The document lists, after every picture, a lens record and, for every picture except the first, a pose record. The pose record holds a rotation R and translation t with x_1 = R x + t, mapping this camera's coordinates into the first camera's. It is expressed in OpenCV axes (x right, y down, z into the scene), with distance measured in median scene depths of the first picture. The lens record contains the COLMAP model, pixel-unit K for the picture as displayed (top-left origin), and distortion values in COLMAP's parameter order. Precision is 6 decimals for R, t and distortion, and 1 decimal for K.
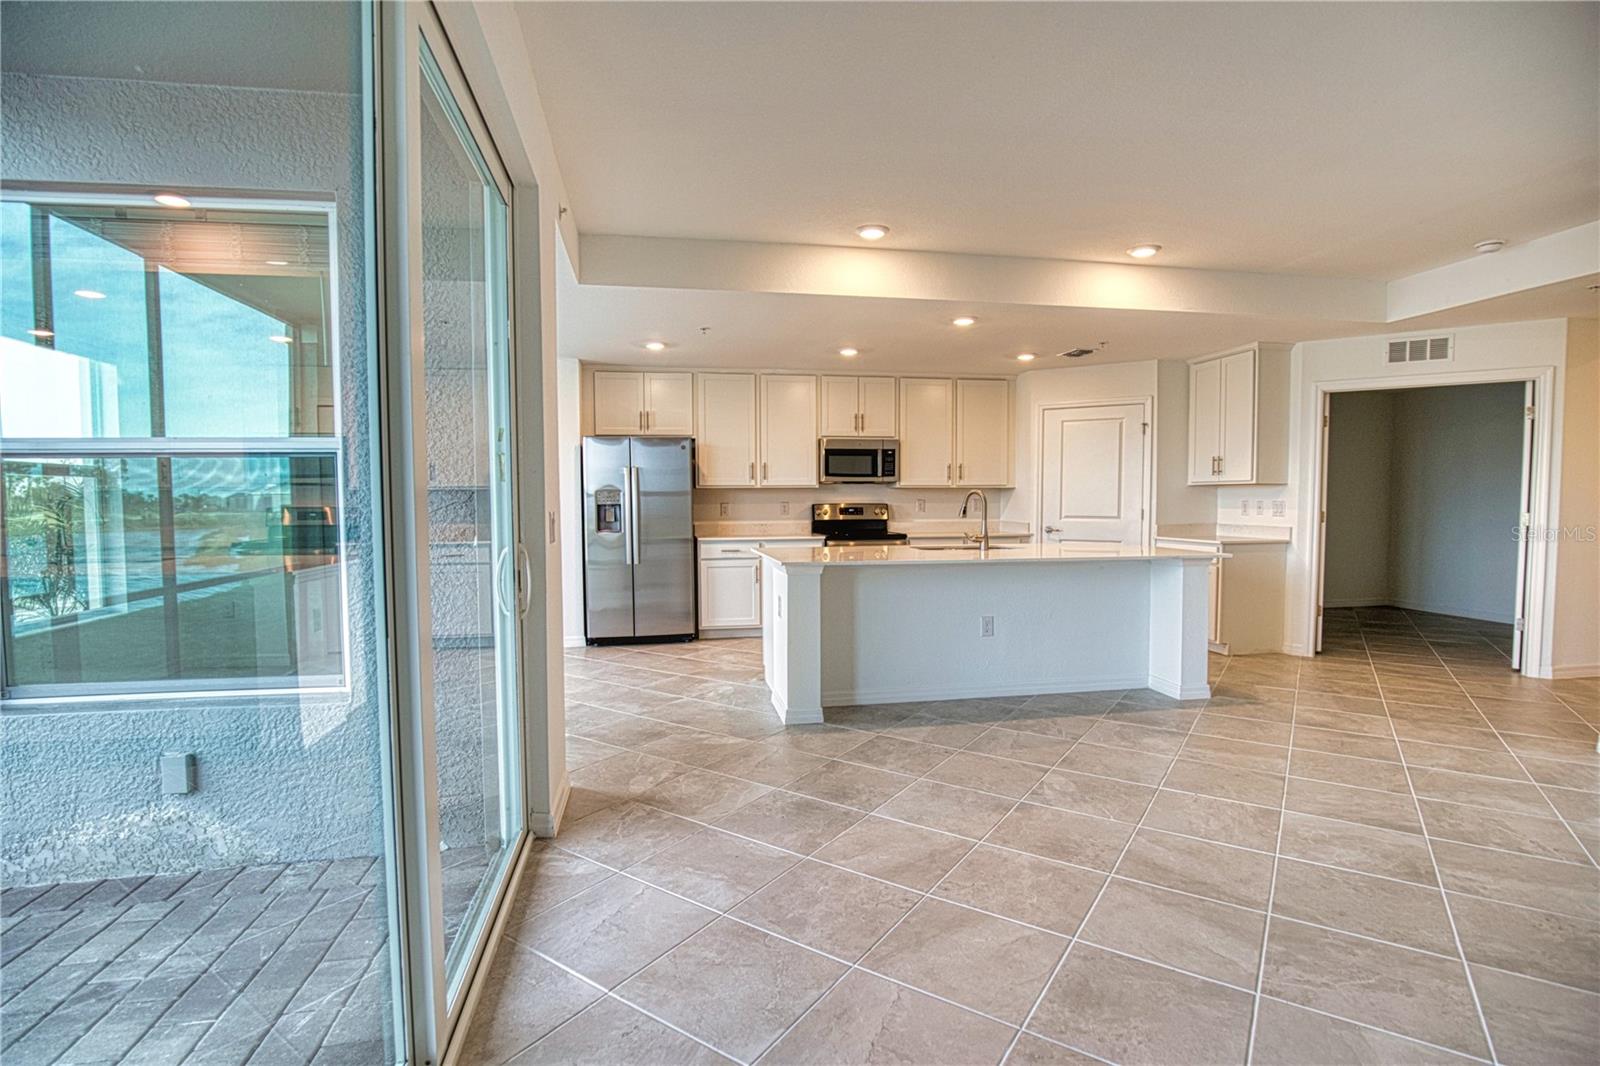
lens RADIAL K [[773.2, 0, 791.1], [0, 773.2, 537.8], [0, 0, 1]] dist [-0.025586, 0.001208]
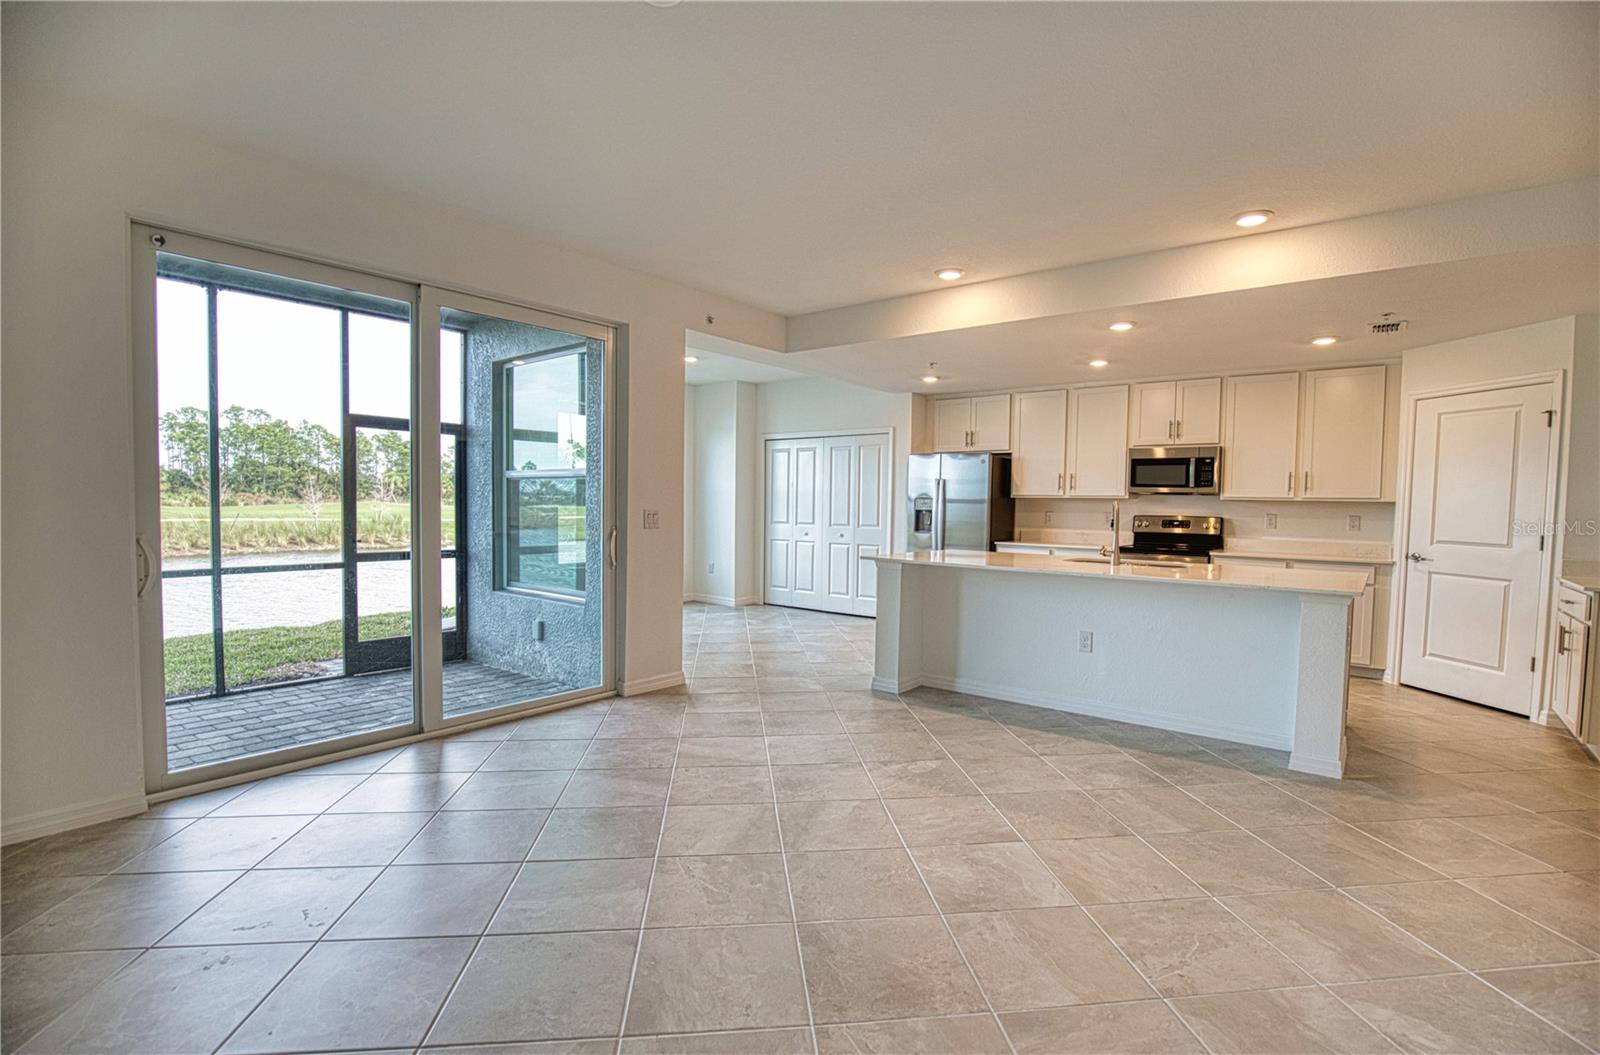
lens RADIAL K [[760.0, 0, 812.7], [0, 760.0, 540.0], [0, 0, 1]] dist [-0.042884, 0.014629]
pose [[0.659502, 0.052597, -0.749861, 0.704371], [-0.056746, 0.998186, 0.020107, -0.012779], [0.749558, 0.029291, 0.661290, 0.102097]]
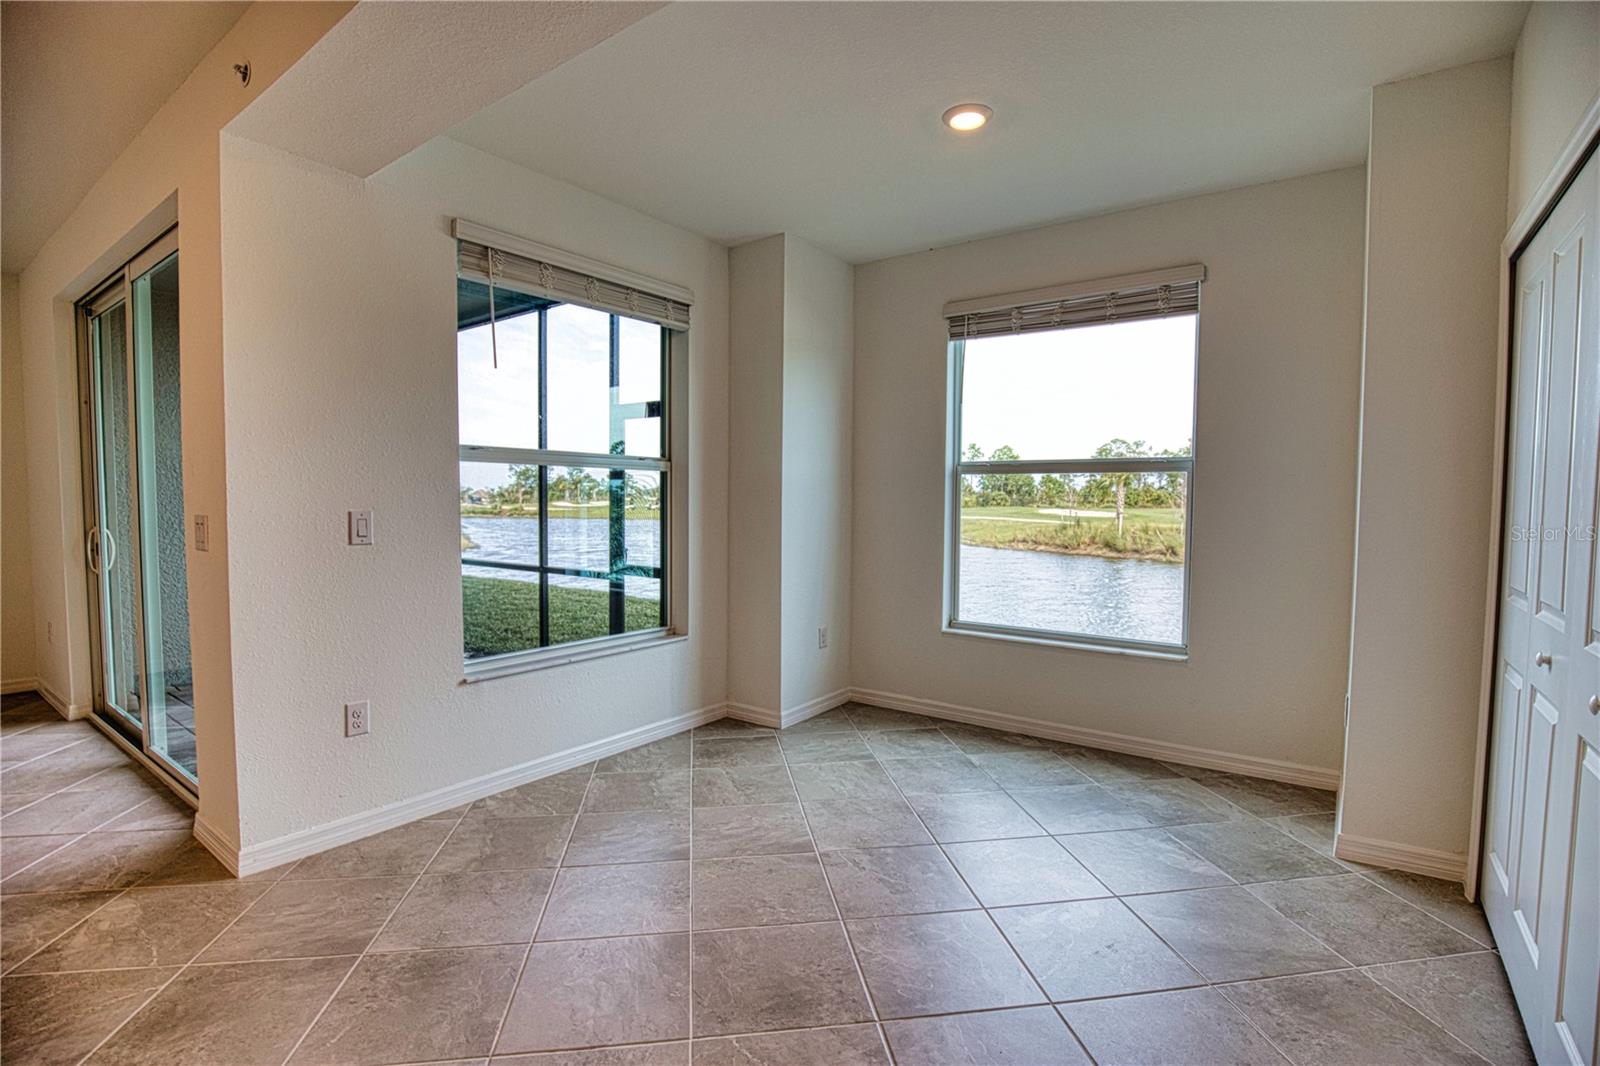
lens RADIAL K [[751.6, 0, 820.3], [0, 751.6, 541.8], [0, 0, 1]] dist [-0.025687, 0.001701]
pose [[-0.719422, 0.038434, -0.693509, -0.139745], [-0.040000, 0.994518, 0.096611, -0.067593], [0.693421, 0.097244, -0.713941, 1.267200]]
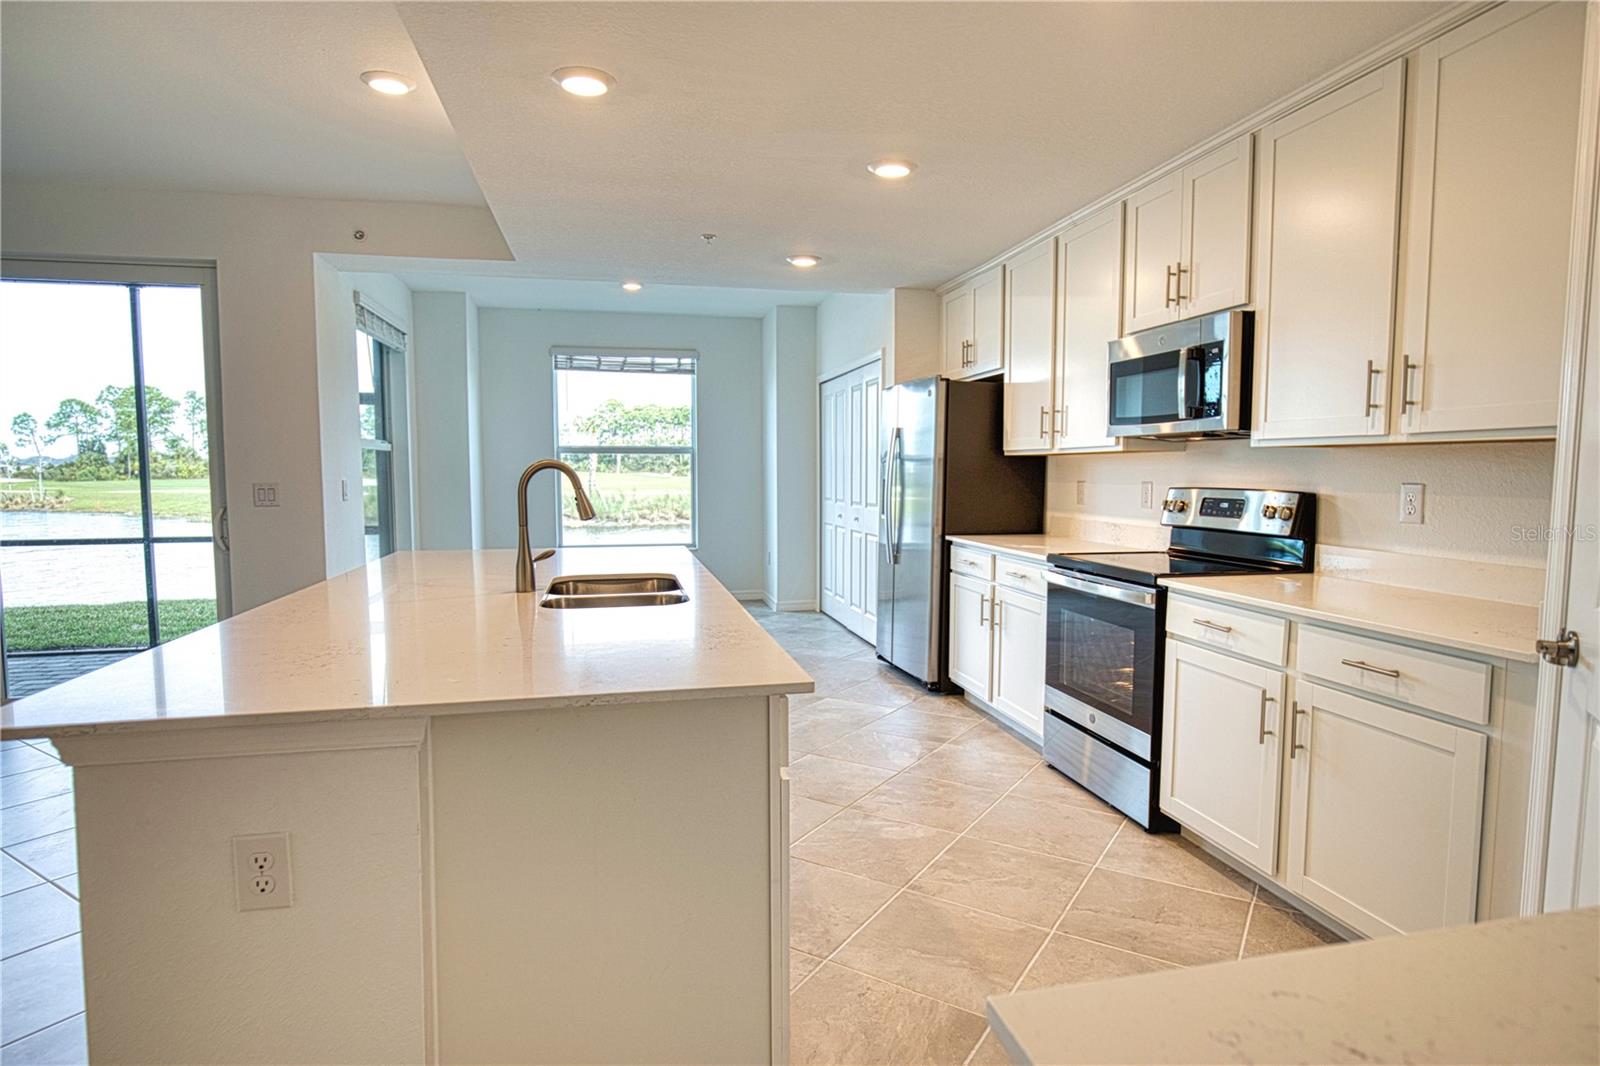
lens RADIAL K [[873.9, 0, 813.9], [0, 873.9, 540.7], [0, 0, 1]] dist [-0.012299, 0.000463]
pose [[0.045605, 0.086924, -0.995171, 0.774694], [-0.051111, 0.995105, 0.084576, -0.066908], [0.997651, 0.047007, 0.049824, 1.143323]]
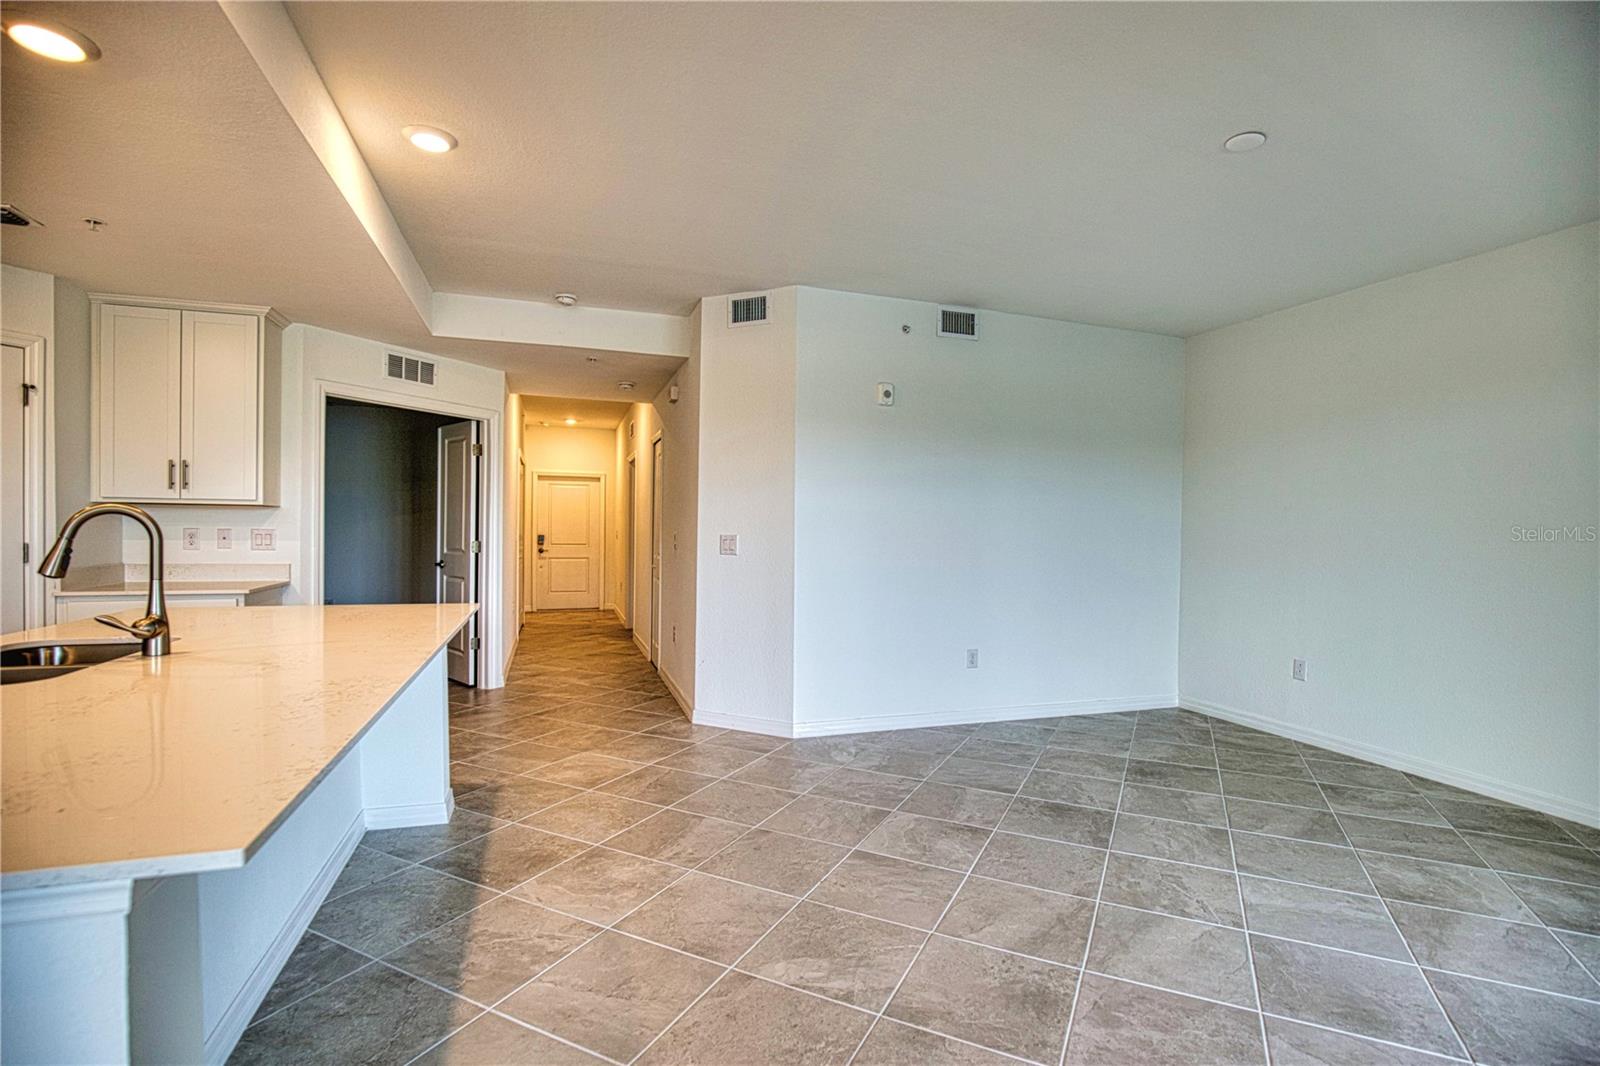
lens RADIAL K [[751.6, 0, 820.3], [0, 751.6, 541.8], [0, 0, 1]] dist [-0.025687, 0.001701]
pose [[-0.159483, -0.014683, 0.987091, -0.184397], [0.036651, 0.999112, 0.020783, -0.038406], [-0.986520, 0.039492, -0.158804, 0.720608]]
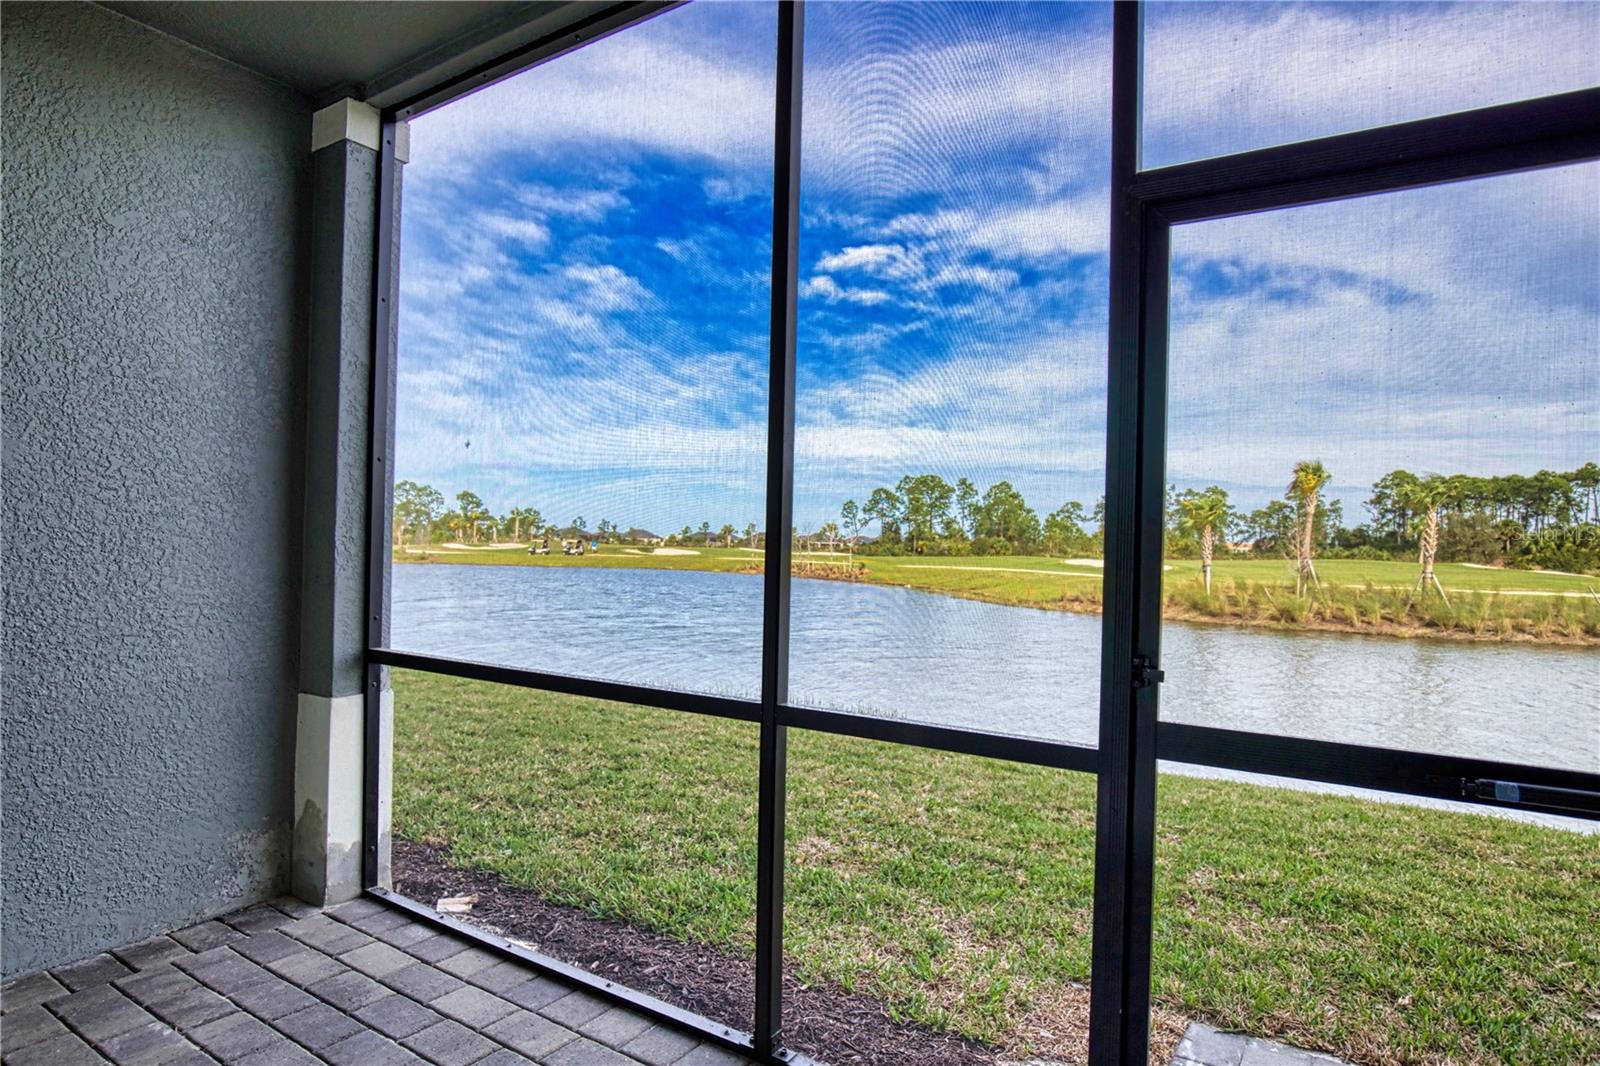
lens RADIAL K [[892.3, 0, 794.9], [0, 892.3, 544.3], [0, 0, 1]] dist [-0.005456, -0.001513]
pose [[-0.687897, -0.010194, -0.725736, -0.302384], [-0.053933, 0.997855, 0.037105, -0.003589], [0.723801, 0.064665, -0.686972, 0.483302]]
